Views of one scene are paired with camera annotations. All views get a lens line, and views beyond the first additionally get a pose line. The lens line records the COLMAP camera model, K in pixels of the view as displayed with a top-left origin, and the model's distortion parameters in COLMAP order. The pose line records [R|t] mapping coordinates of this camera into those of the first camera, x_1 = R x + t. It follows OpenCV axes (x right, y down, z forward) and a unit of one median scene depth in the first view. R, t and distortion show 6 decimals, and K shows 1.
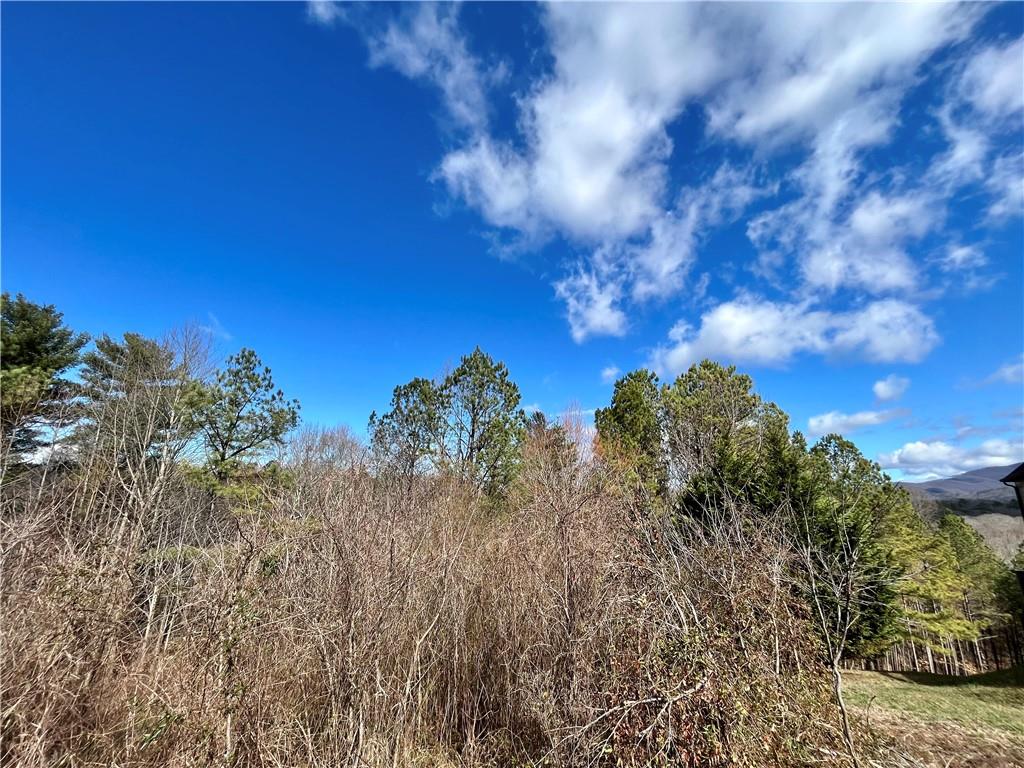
lens RADIAL K [[416.3, 0, 514.9], [0, 416.3, 386.0], [0, 0, 1]] dist [-0.001891, 0.000422]
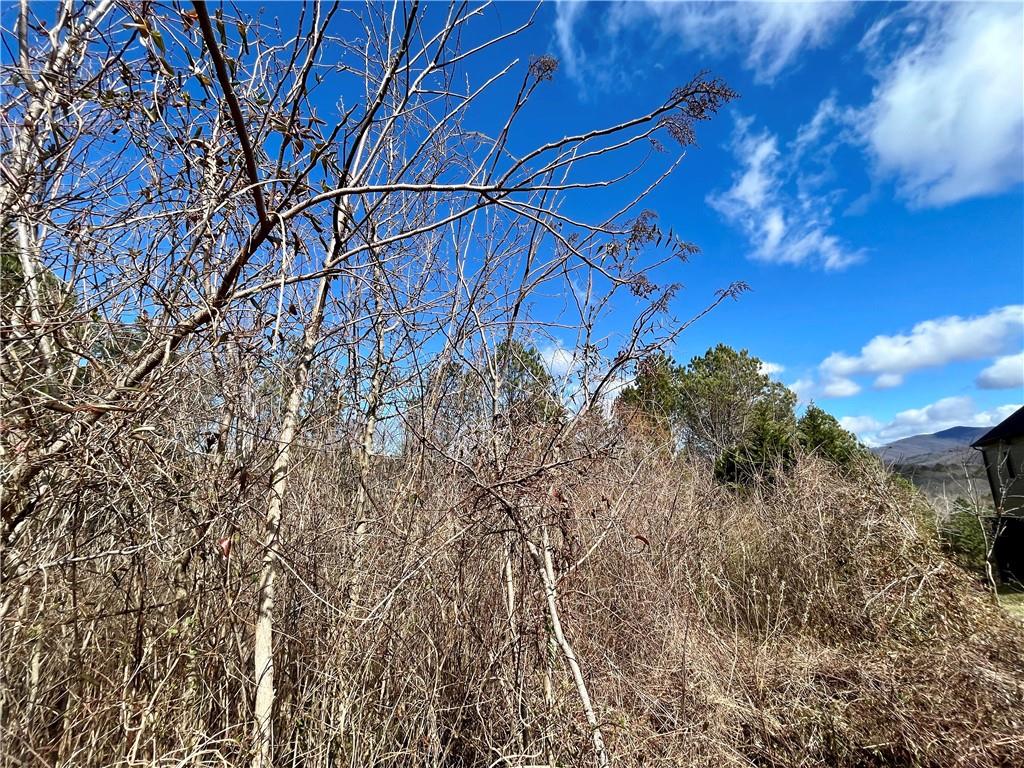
lens RADIAL K [[416.3, 0, 516.5], [0, 416.3, 386.2], [0, 0, 1]] dist [-0.001891, 0.000422]
pose [[0.996382, -0.007806, 0.084624, -0.172226], [0.003344, 0.998602, 0.052750, -0.013539], [-0.084917, -0.052276, 0.995016, -0.061334]]
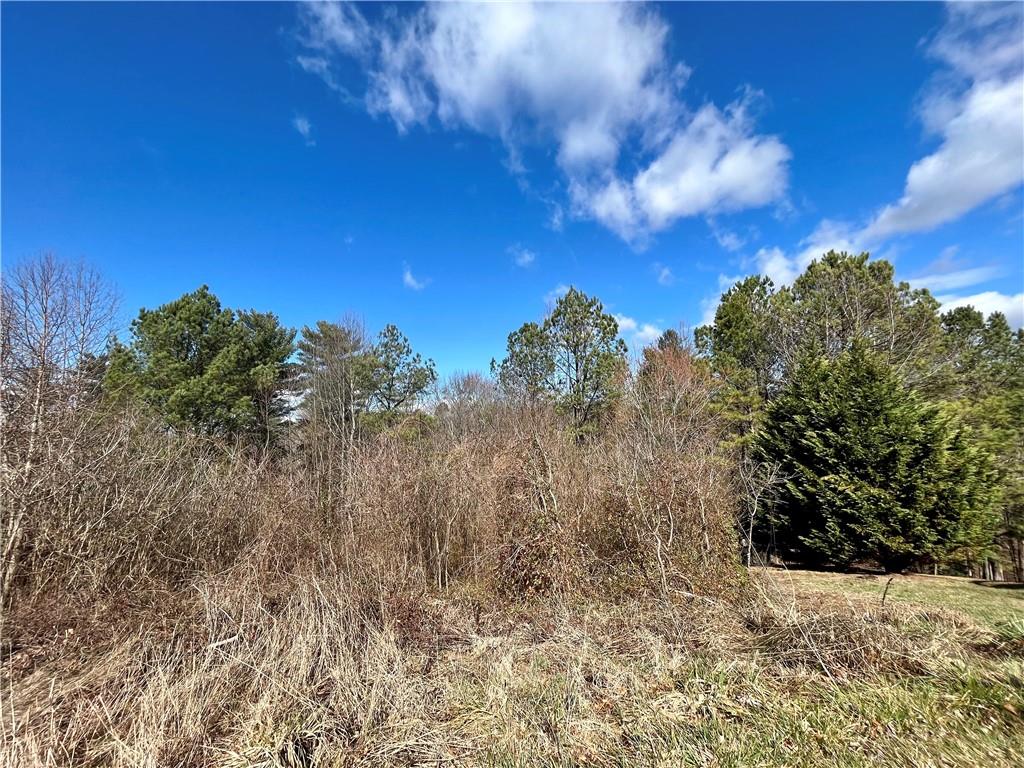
lens RADIAL K [[416.3, 0, 512.6], [0, 416.3, 387.7], [0, 0, 1]] dist [-0.001891, 0.000422]
pose [[0.927390, -0.100619, -0.360309, 0.131807], [0.163550, 0.975279, 0.148604, -0.024596], [0.336450, -0.196742, 0.920920, -0.069818]]
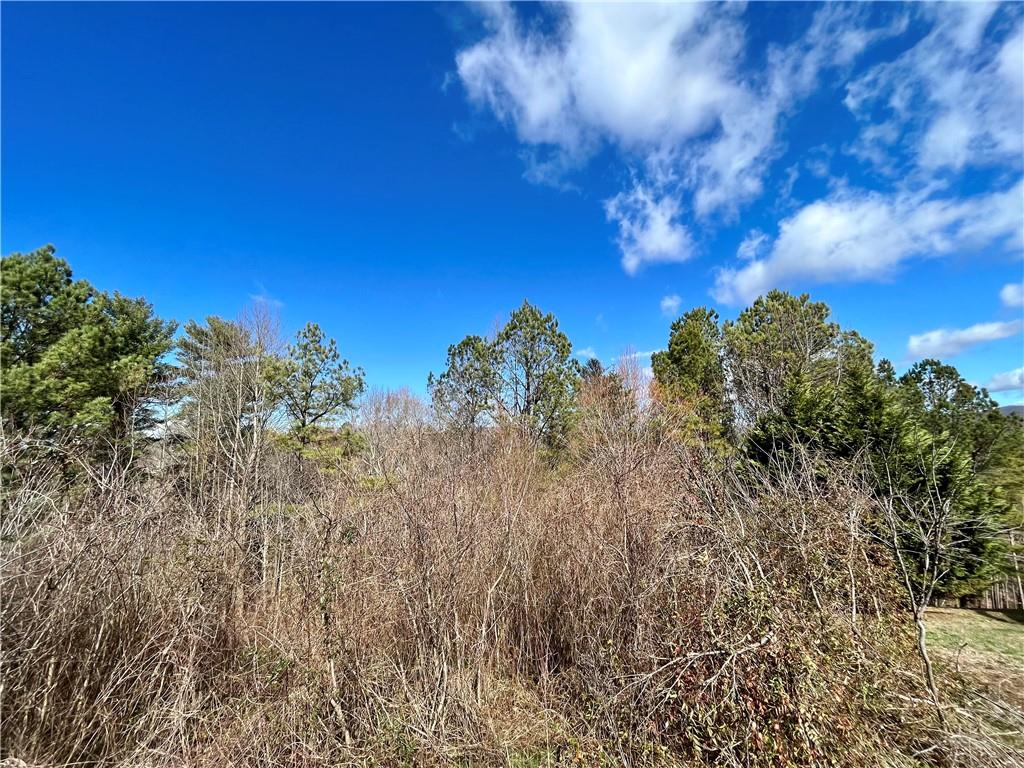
lens RADIAL K [[416.3, 0, 514.4], [0, 416.3, 385.3], [0, 0, 1]] dist [-0.001891, 0.000422]
pose [[0.988543, -0.068052, -0.134729, 0.002868], [0.083519, 0.990114, 0.112691, -0.006294], [0.125728, -0.122652, 0.984454, 0.001606]]
